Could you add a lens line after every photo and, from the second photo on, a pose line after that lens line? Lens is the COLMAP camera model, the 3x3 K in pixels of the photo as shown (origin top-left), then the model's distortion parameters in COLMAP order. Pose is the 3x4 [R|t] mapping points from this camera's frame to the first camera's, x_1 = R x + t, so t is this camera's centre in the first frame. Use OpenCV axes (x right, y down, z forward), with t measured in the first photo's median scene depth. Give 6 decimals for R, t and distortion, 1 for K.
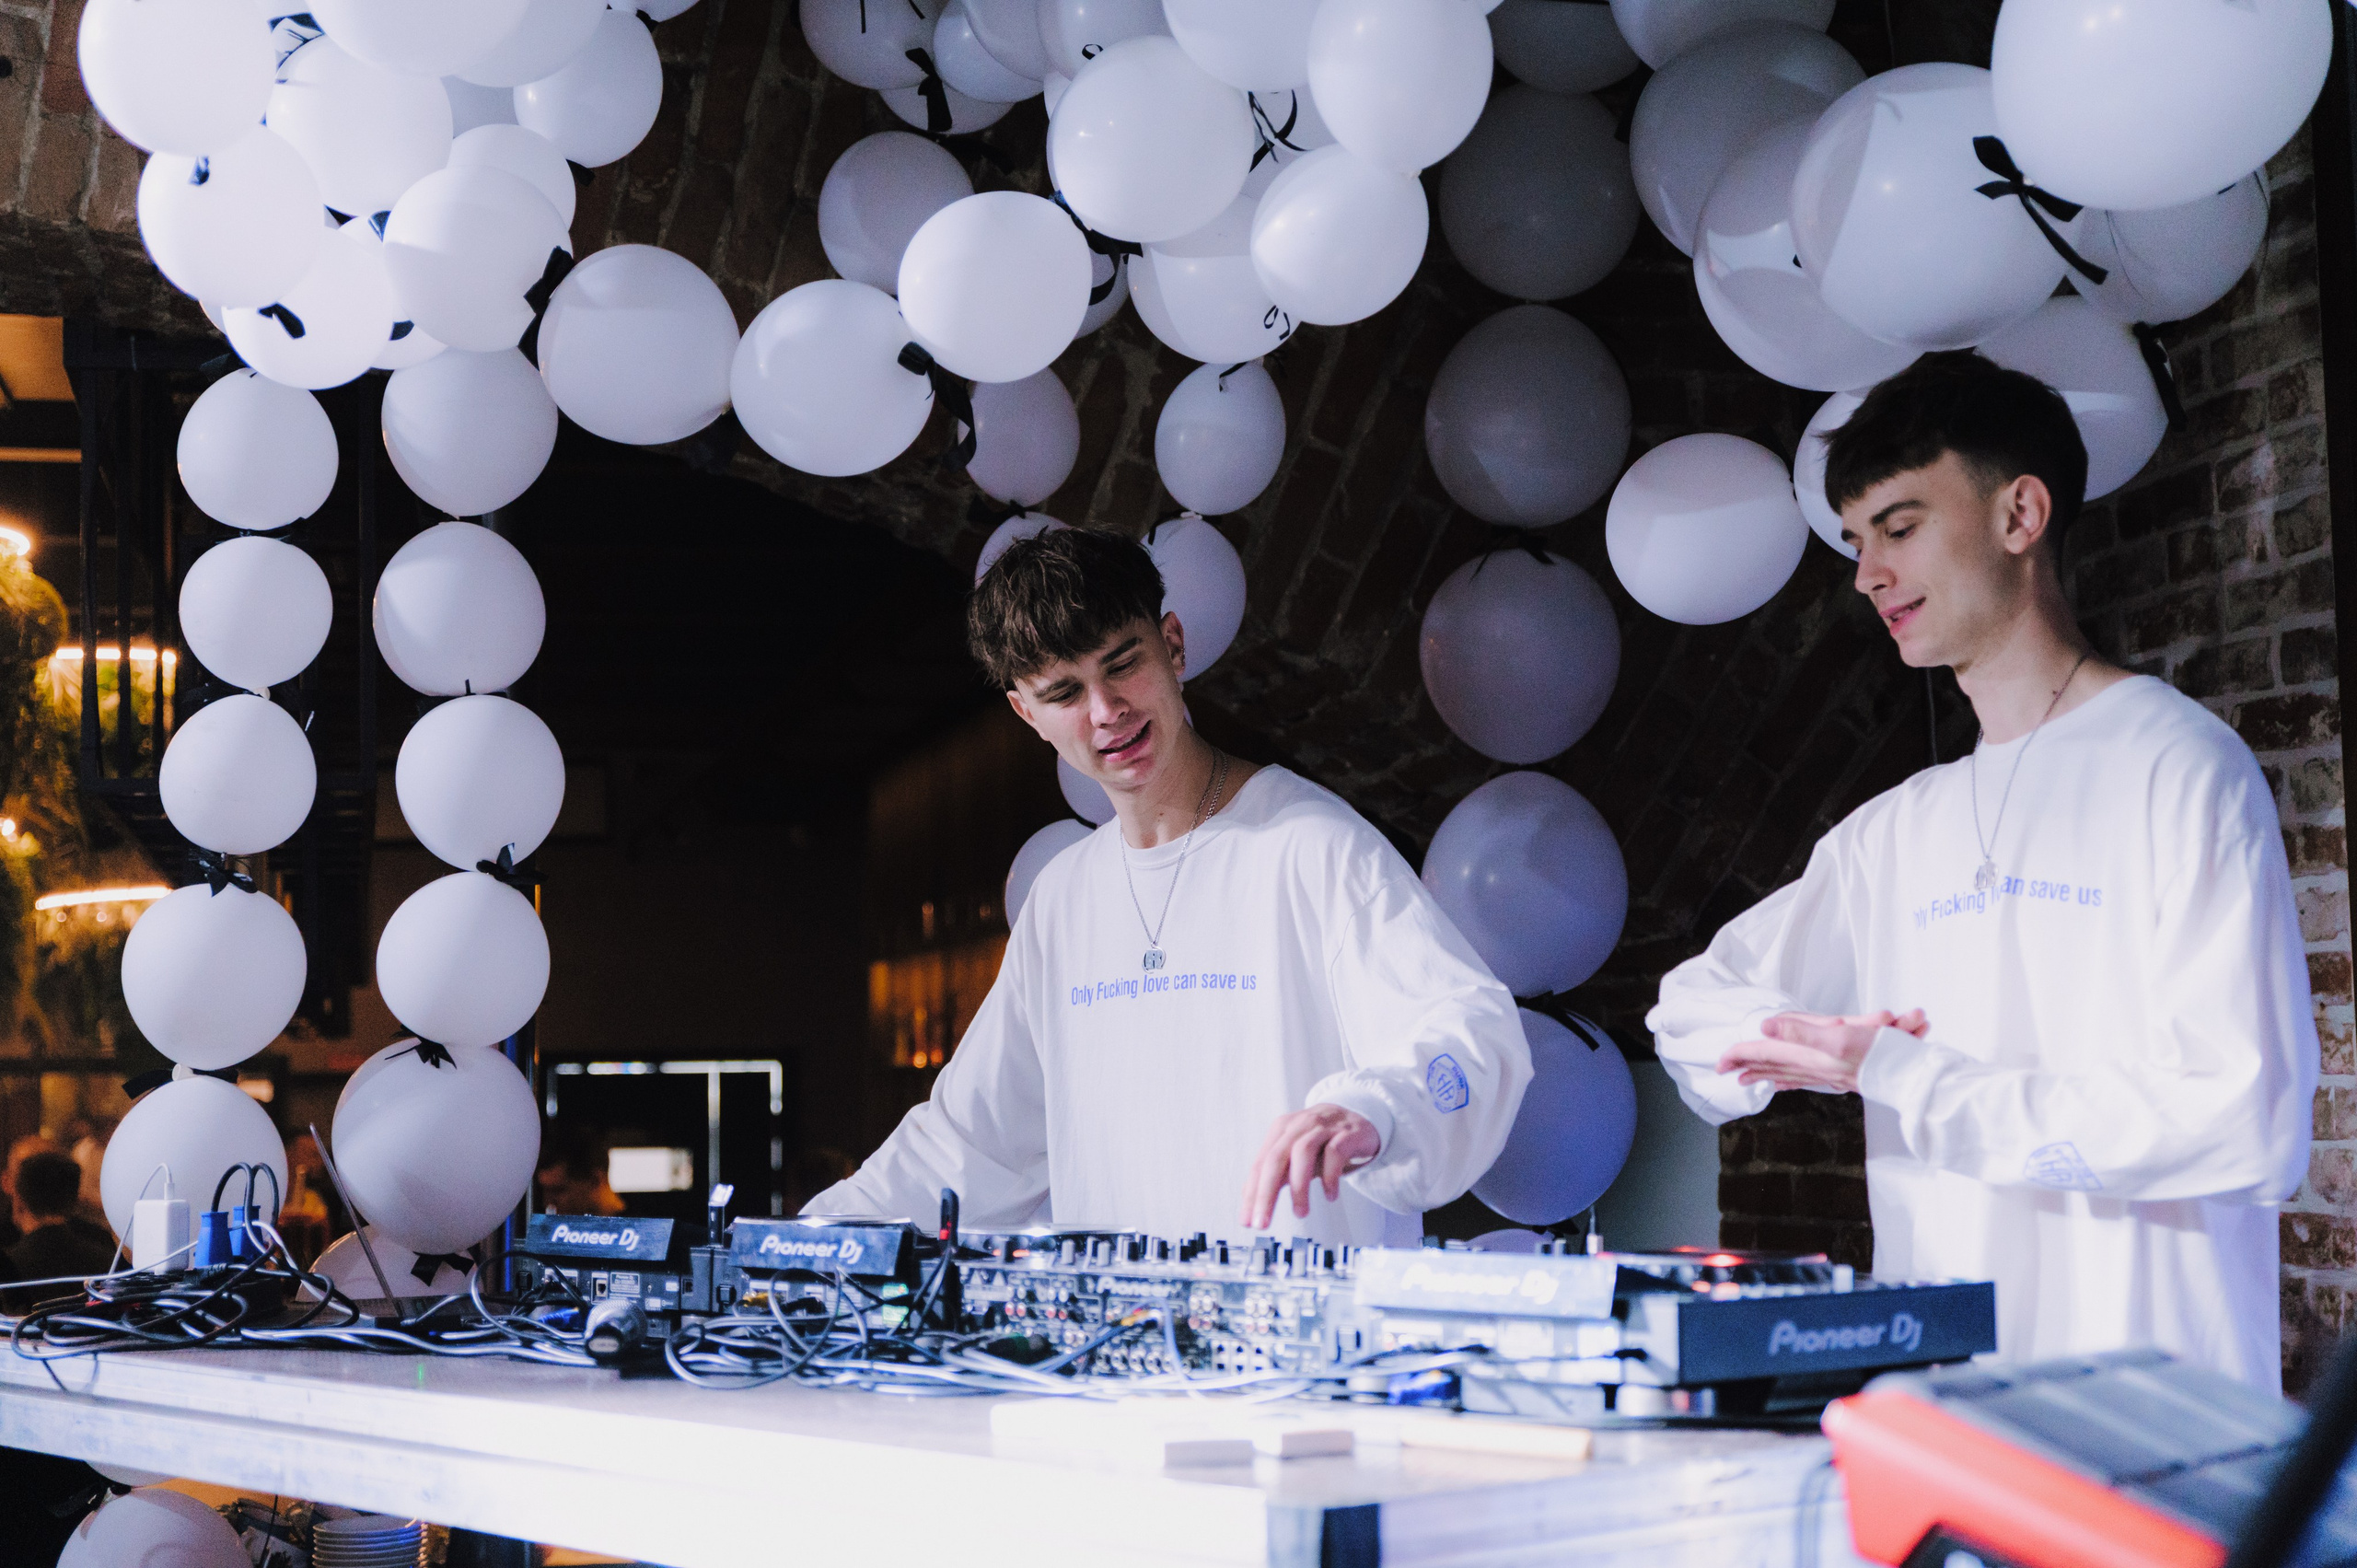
lens RADIAL K [[3327.0, 0, 1176.9], [0, 3327.0, 789.7], [0, 0, 1]] dist [0.006057, 0.000000]
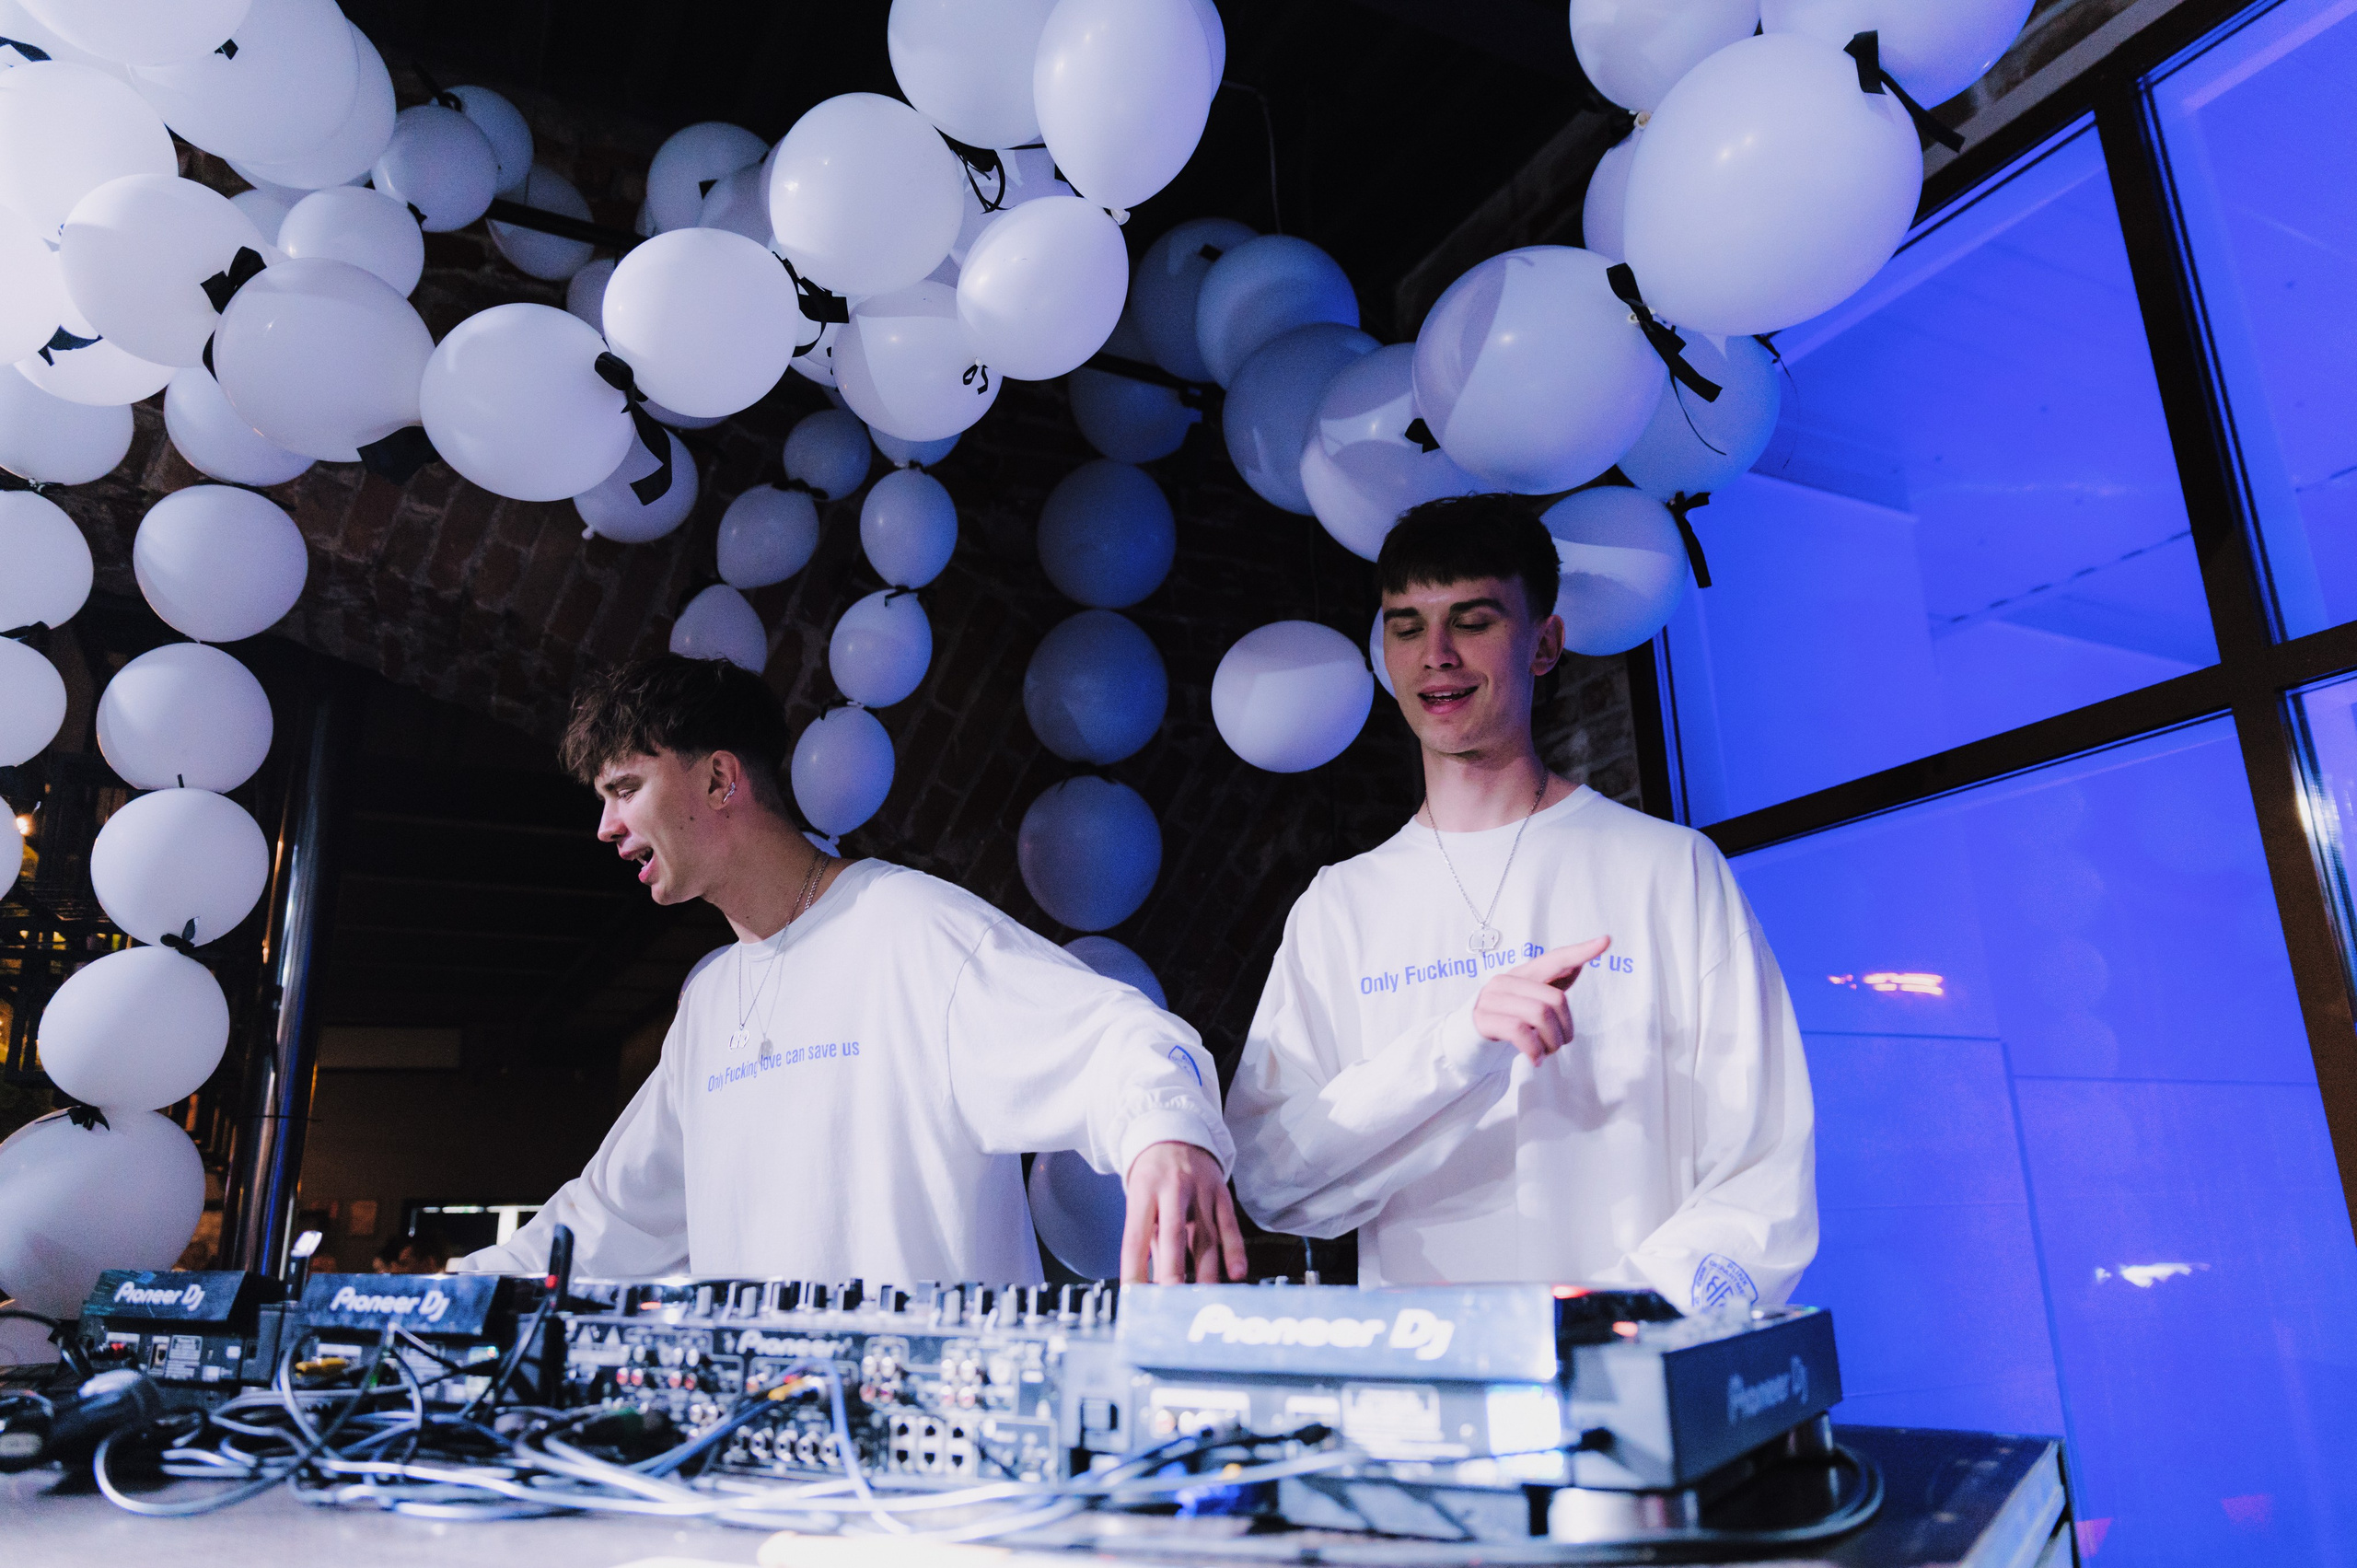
lens RADIAL K [[1553.0, 0, 1179.3], [0, 1553.0, 766.2], [0, 0, 1]] dist [-0.012142, -0.000600]
pose [[0.971258, 0.059946, 0.230359, -0.013598], [-0.013024, 0.979702, -0.200035, 0.078205], [-0.237674, 0.191286, 0.952324, 0.538332]]
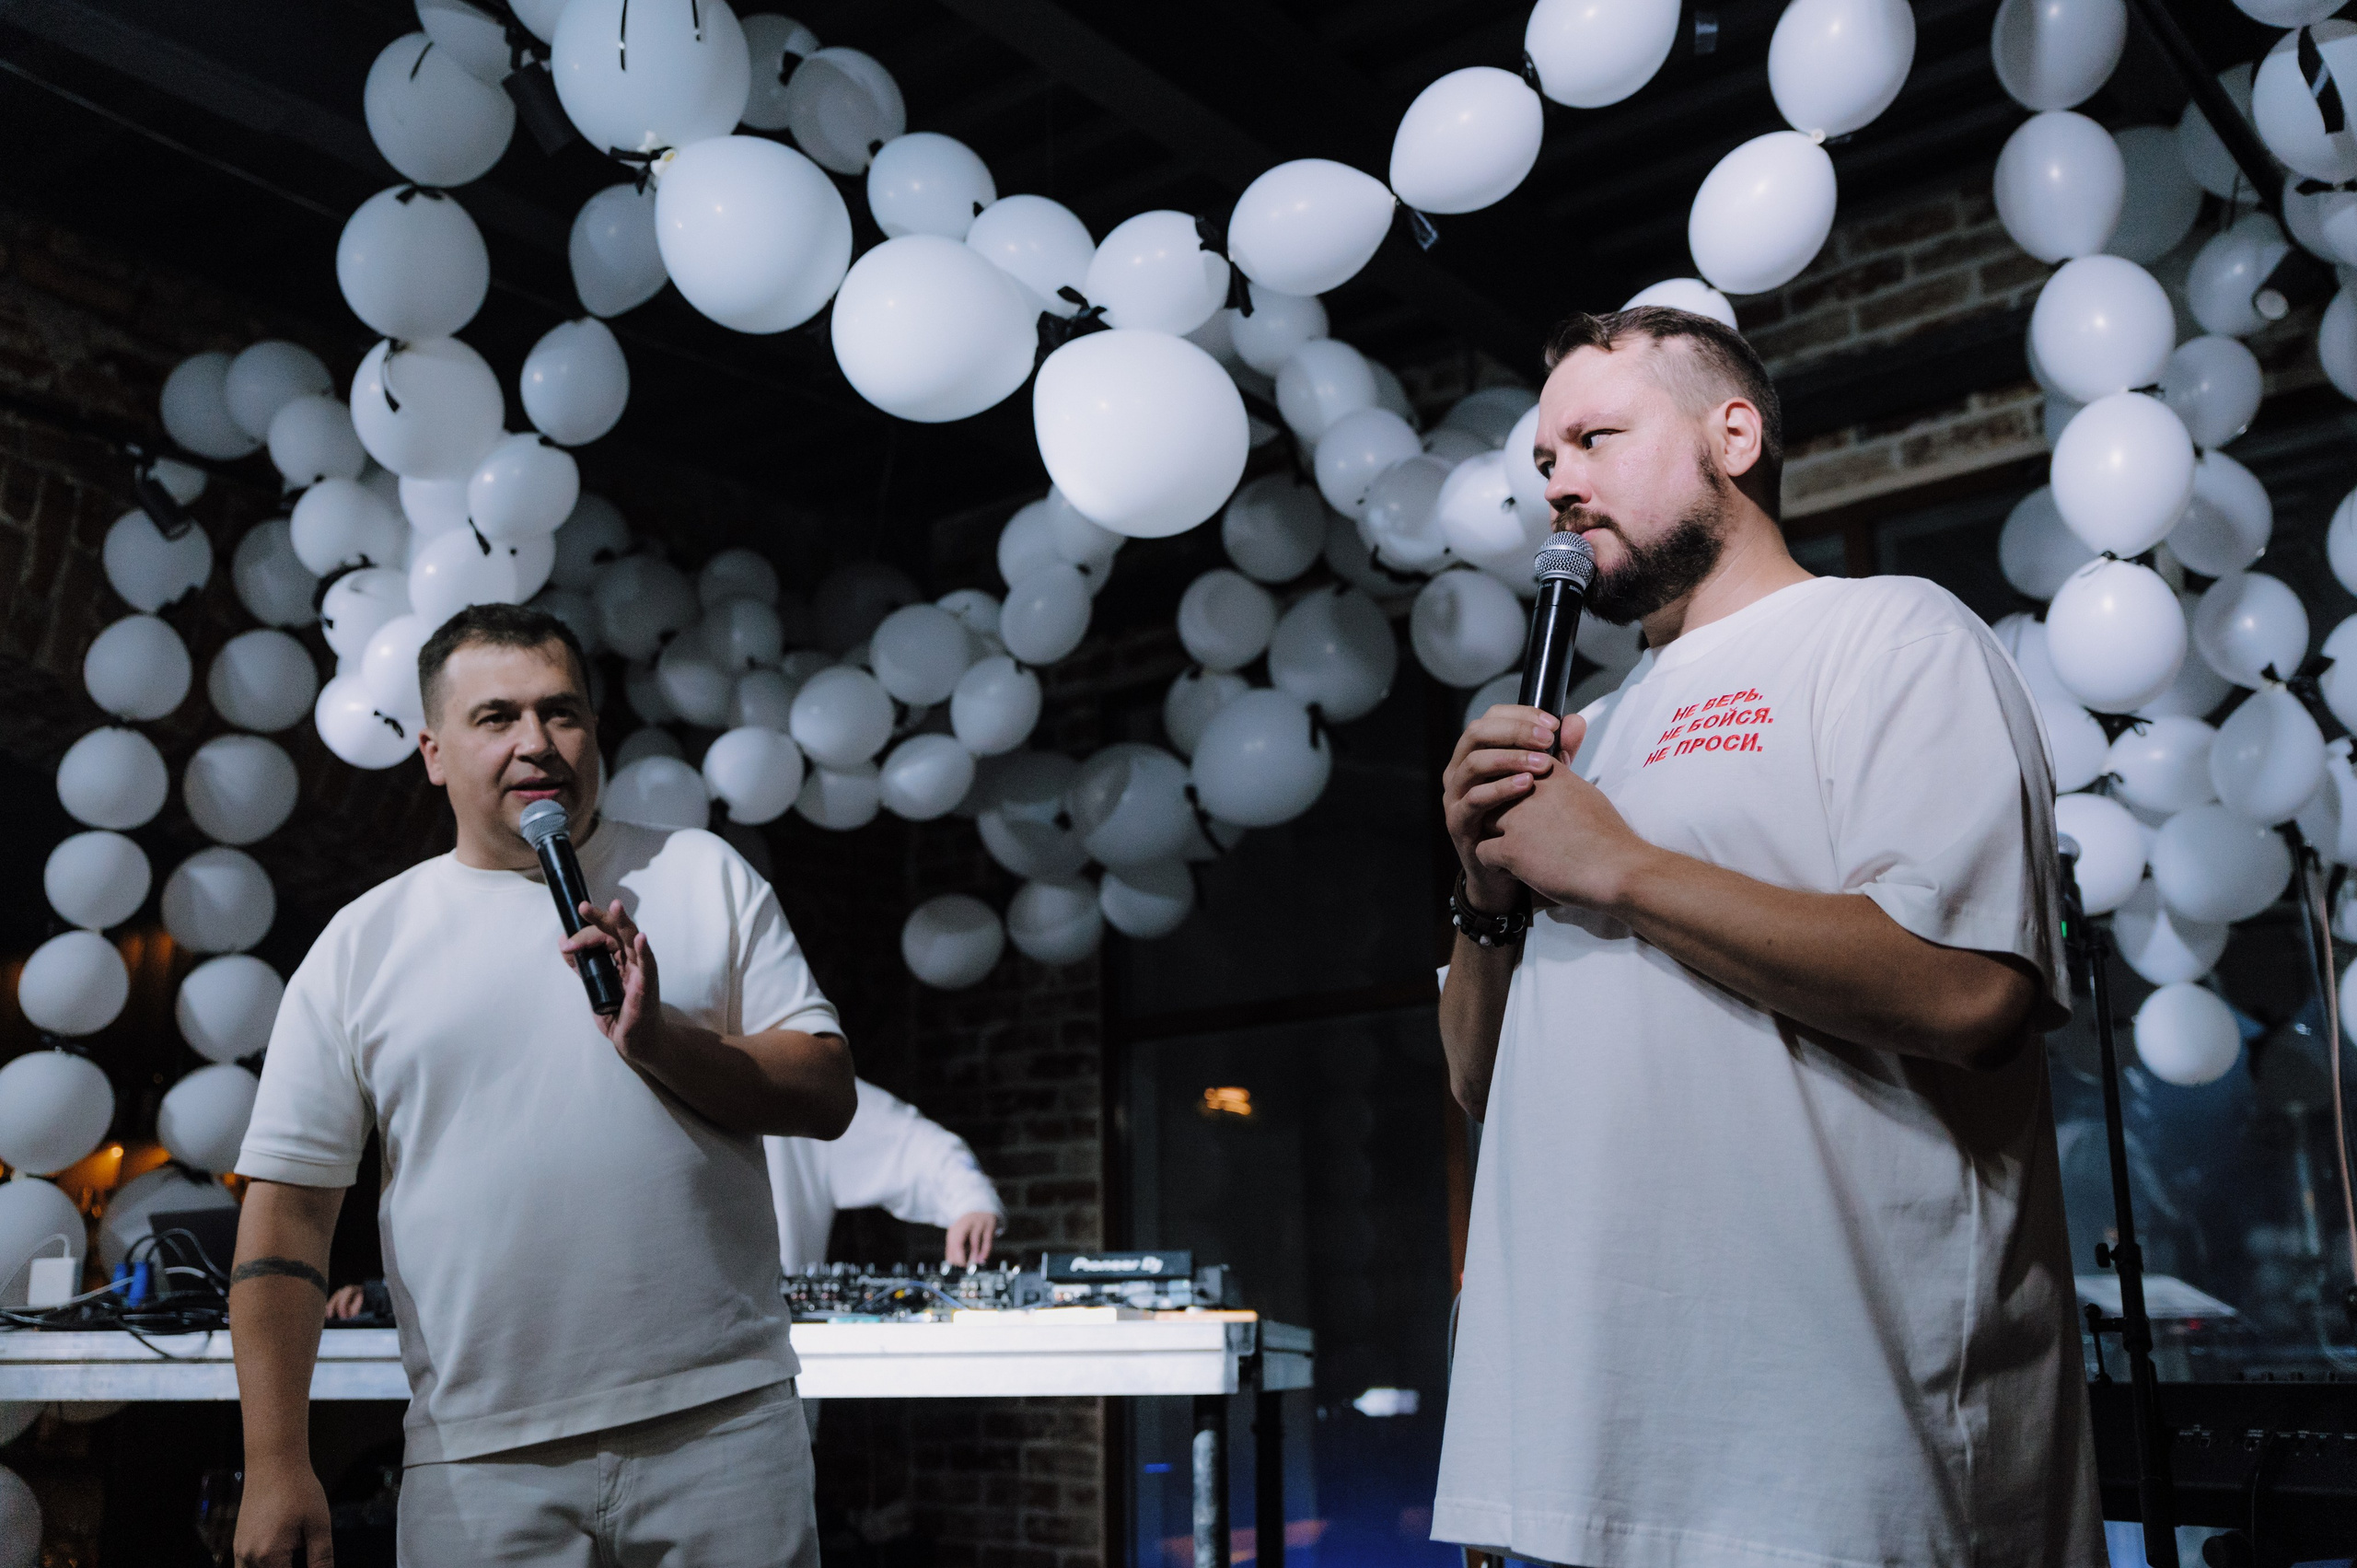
lens RADIAL K [[2173.4, 0, 1169.5], [0, 2173.4, 766.5], [0, 0, 1]] dist [-0.022843, 0.000000]
pose [[0.781443, 0.163016, 0.602306, -0.634251], [-0.052082, 0.978942, -0.197381, 0.084071], [-0.621799, 0.122873, 0.773478, -0.137033]]
